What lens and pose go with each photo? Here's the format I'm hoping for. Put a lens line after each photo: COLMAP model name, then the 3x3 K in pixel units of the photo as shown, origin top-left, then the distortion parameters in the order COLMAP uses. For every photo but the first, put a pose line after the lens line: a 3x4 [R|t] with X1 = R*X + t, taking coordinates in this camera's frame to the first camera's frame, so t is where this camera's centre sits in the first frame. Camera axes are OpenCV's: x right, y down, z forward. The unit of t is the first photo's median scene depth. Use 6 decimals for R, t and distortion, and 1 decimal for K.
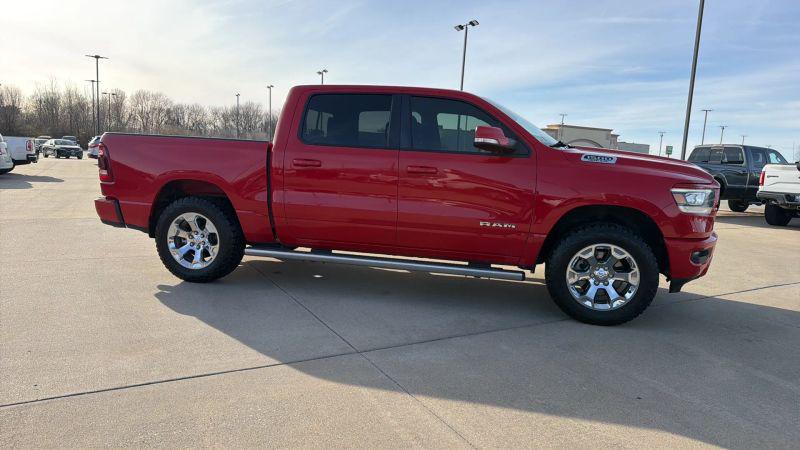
lens RADIAL K [[544.1, 0, 388.9], [0, 544.1, 225.3], [0, 0, 1]] dist [0.046081, -0.054679]
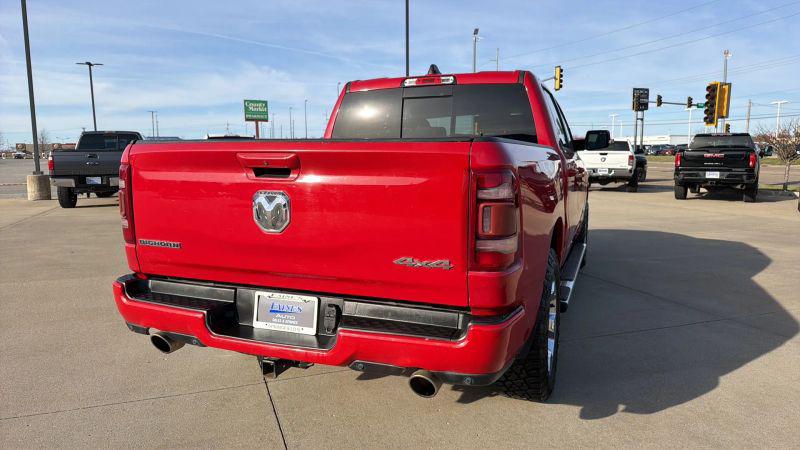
lens RADIAL K [[544.1, 0, 394.0], [0, 544.1, 218.2], [0, 0, 1]] dist [0.046081, -0.054679]
pose [[0.136002, -0.157704, 0.978076, -1.068327], [0.134856, 0.981007, 0.139425, -0.211041], [-0.981487, 0.112938, 0.154687, 1.220199]]
